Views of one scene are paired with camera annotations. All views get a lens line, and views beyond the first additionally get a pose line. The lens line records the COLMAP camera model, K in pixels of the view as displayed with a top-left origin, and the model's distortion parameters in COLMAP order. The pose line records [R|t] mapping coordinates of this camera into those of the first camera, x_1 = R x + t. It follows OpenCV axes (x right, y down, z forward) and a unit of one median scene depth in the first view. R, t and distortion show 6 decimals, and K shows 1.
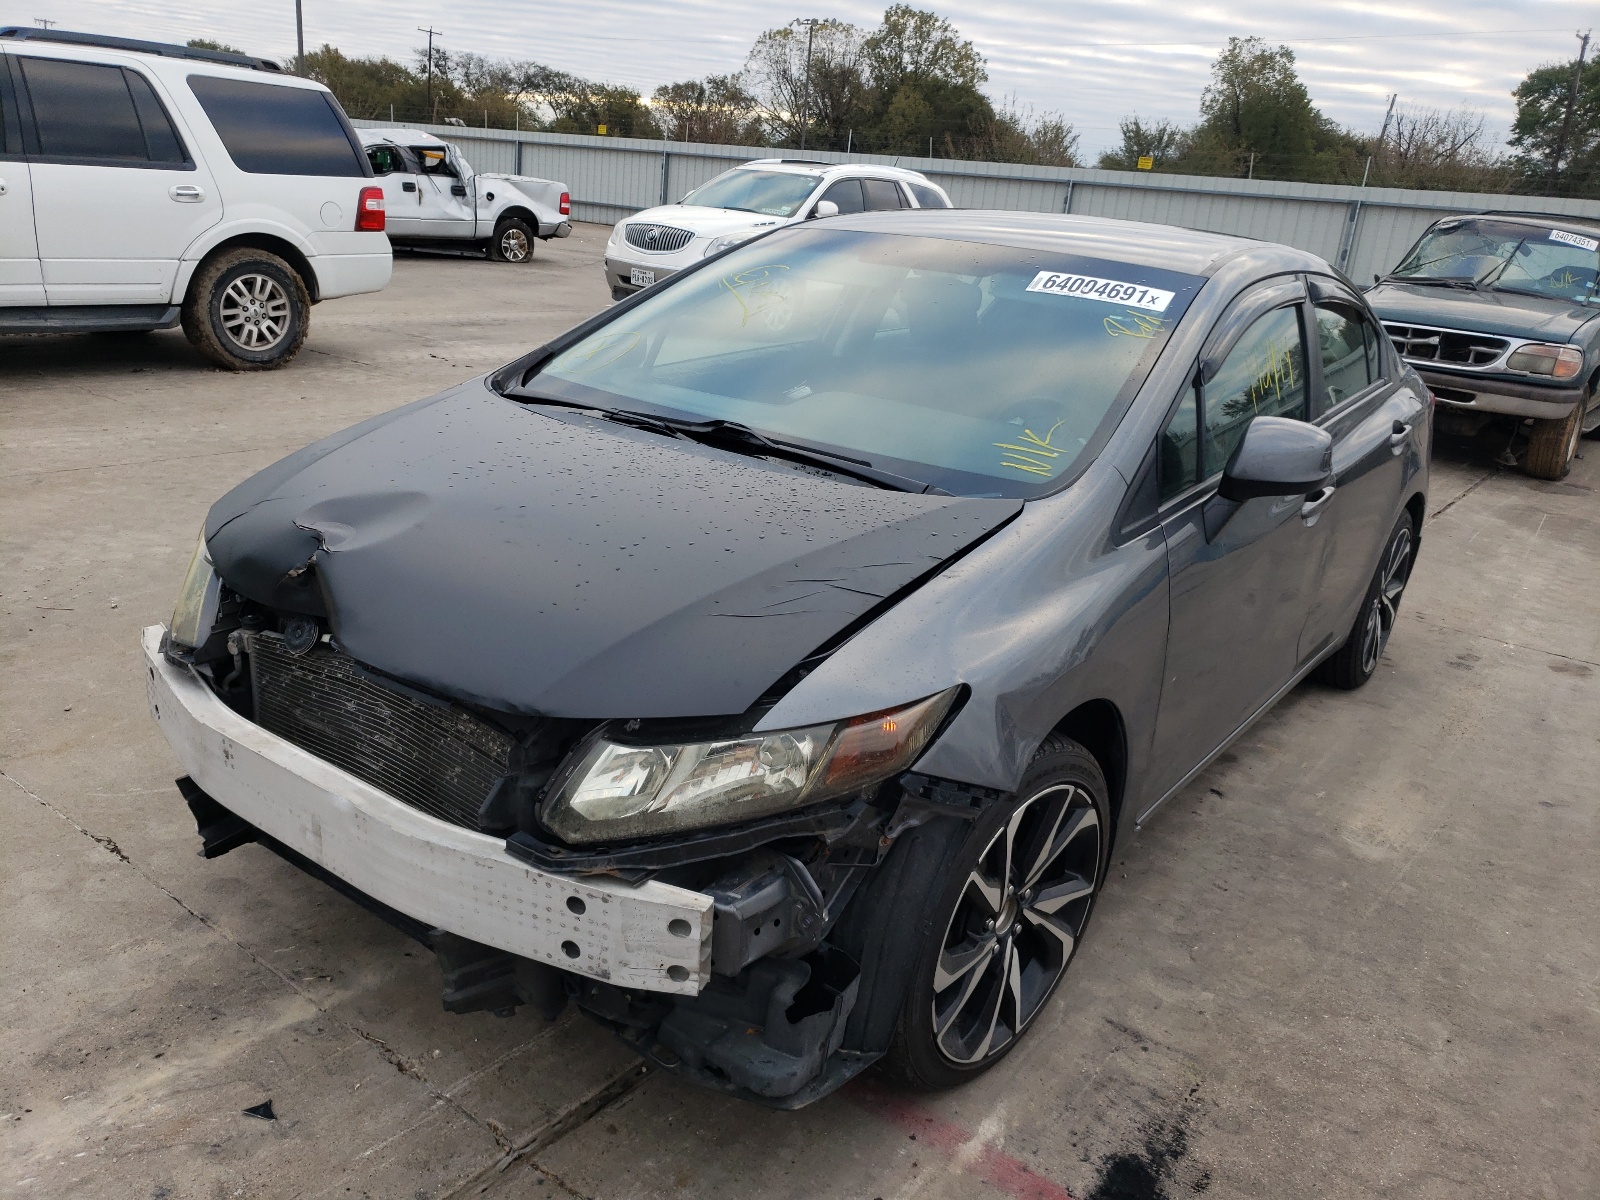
lens RADIAL K [[1232.4, 0, 791.7], [0, 1232.4, 604.4], [0, 0, 1]] dist [0.027014, 0.001115]
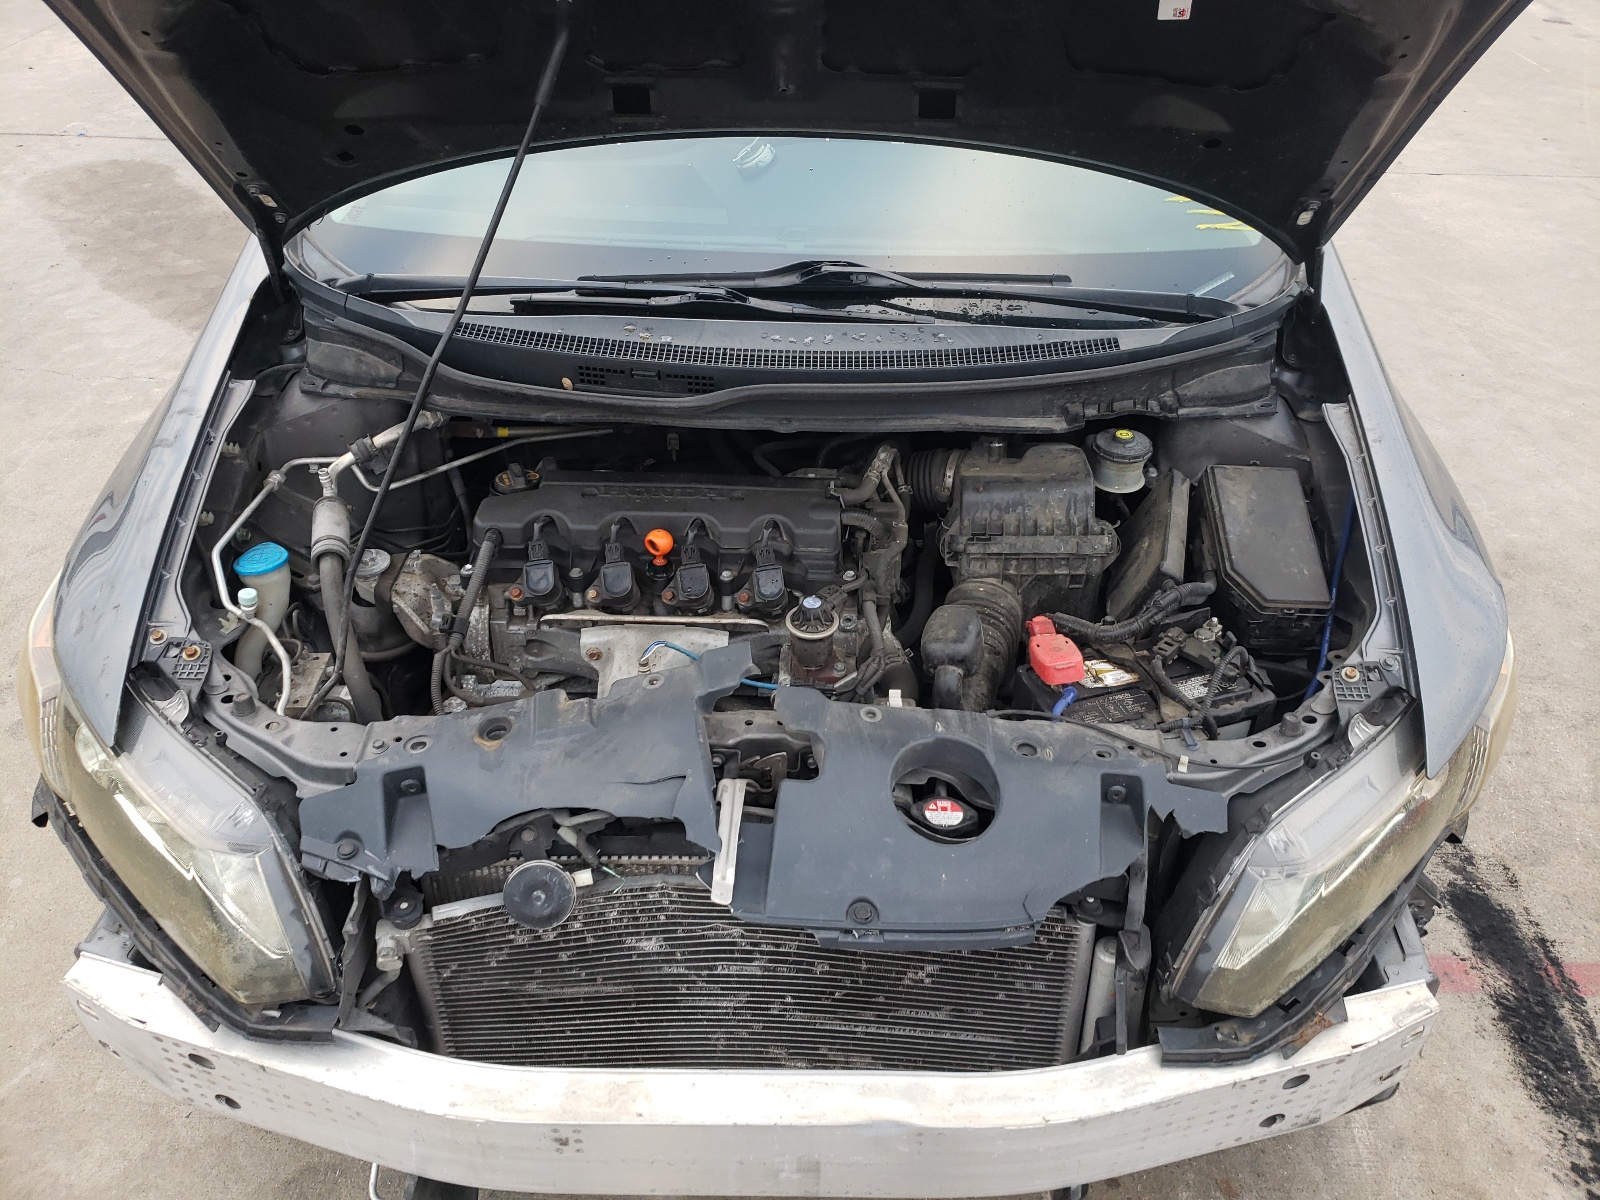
lens RADIAL K [[1279.4, 0, 822.0], [0, 1279.4, 588.1], [0, 0, 1]] dist [0.004641, 0.013307]
pose [[0.812599, -0.399927, 0.423960, -0.497967], [0.235469, 0.890690, 0.388878, -0.311830], [-0.533140, -0.216172, 0.817944, 0.481828]]
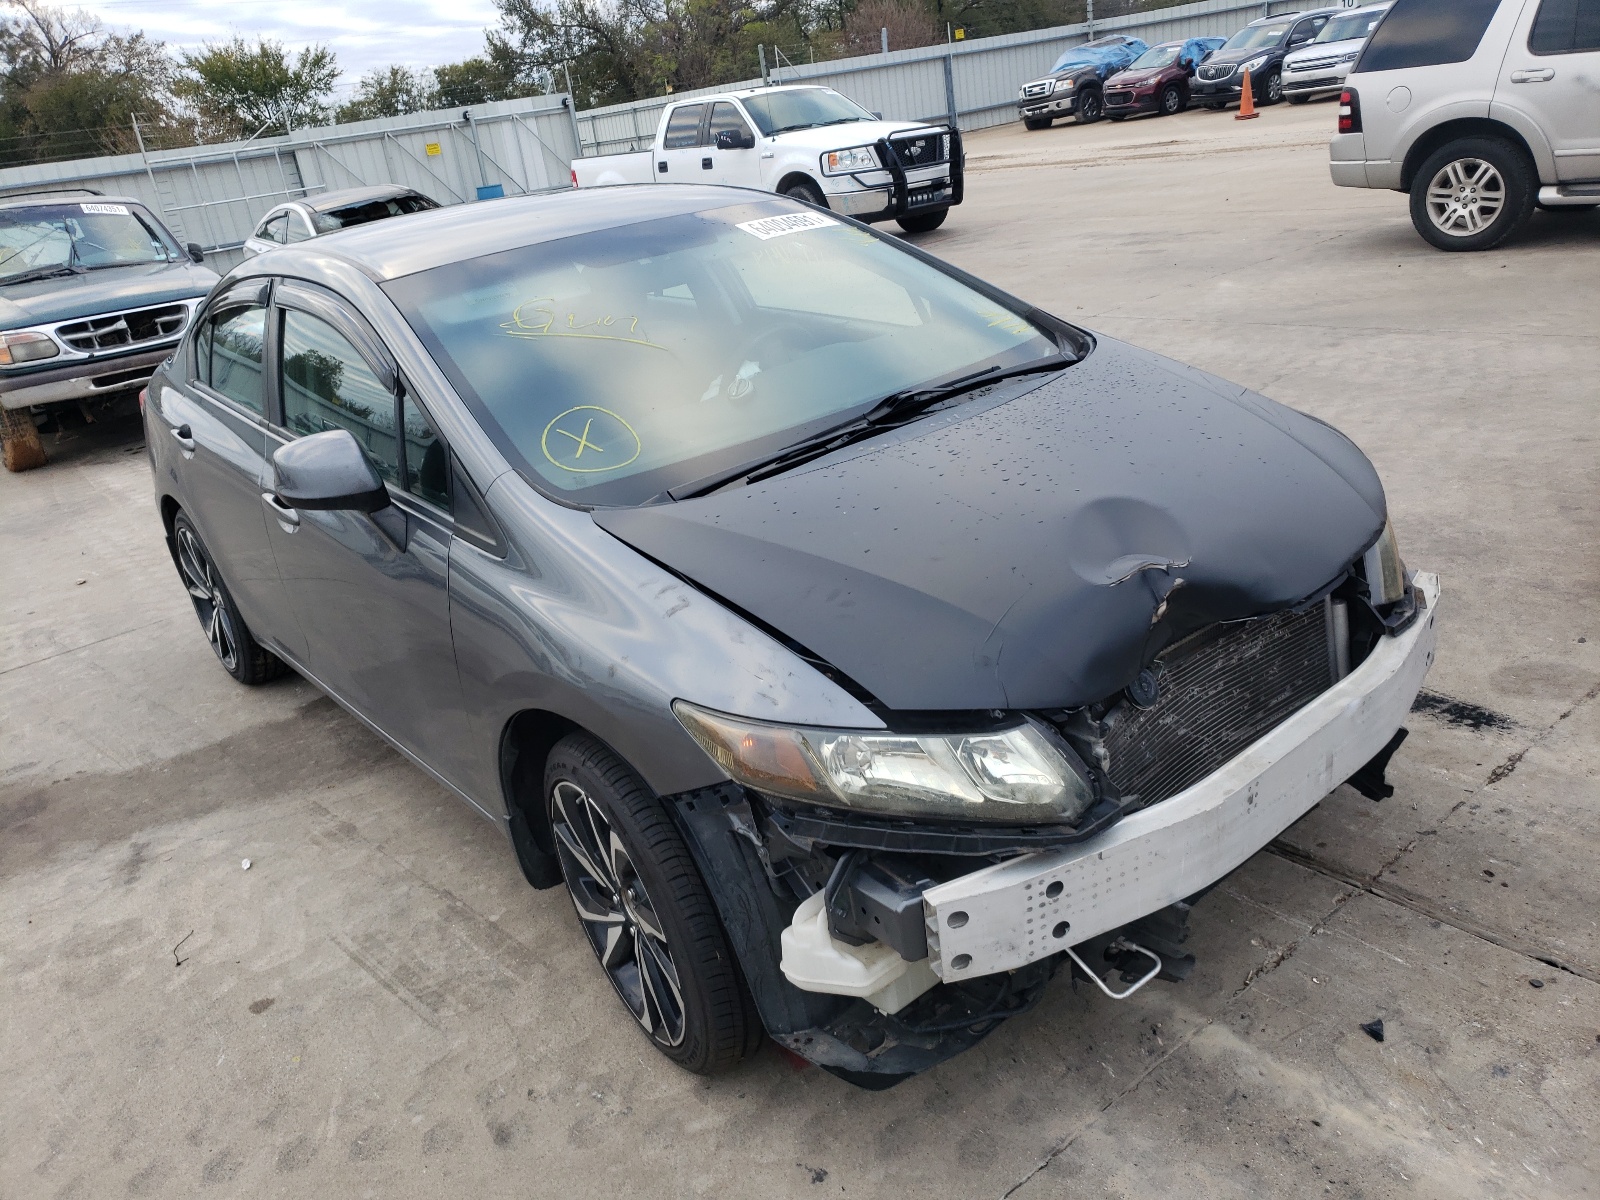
lens RADIAL K [[1232.4, 0, 791.7], [0, 1232.4, 604.4], [0, 0, 1]] dist [0.027014, 0.001115]
pose [[0.237143, -0.474227, 0.847863, -1.236741], [0.460204, 0.823457, 0.331860, -0.463111], [-0.855555, 0.311492, 0.413518, 0.844827]]
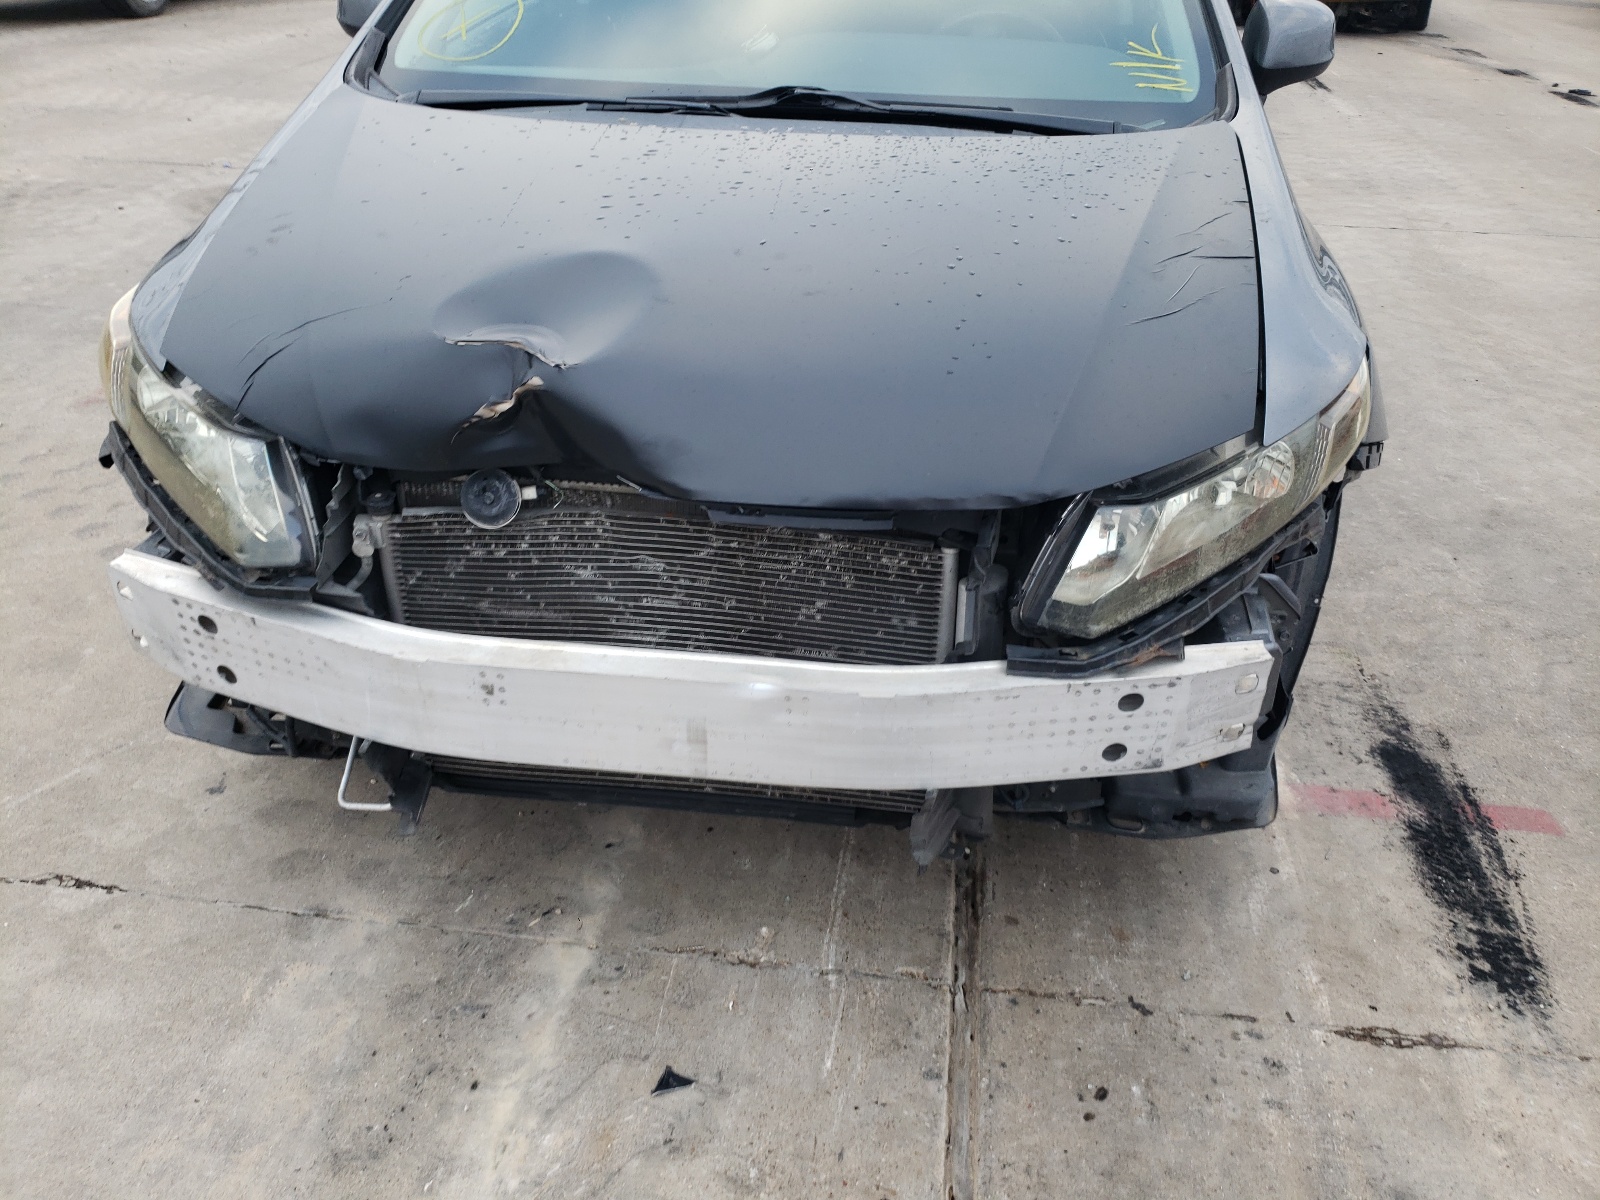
lens RADIAL K [[1264.4, 0, 800.0], [0, 1264.4, 600.0], [0, 0, 1]] dist [0.029984, -0.008531]
pose [[0.866844, -0.315555, 0.386014, -0.552631], [0.209198, 0.932977, 0.292901, -0.097113], [-0.452568, -0.173146, 0.874759, 0.295984]]
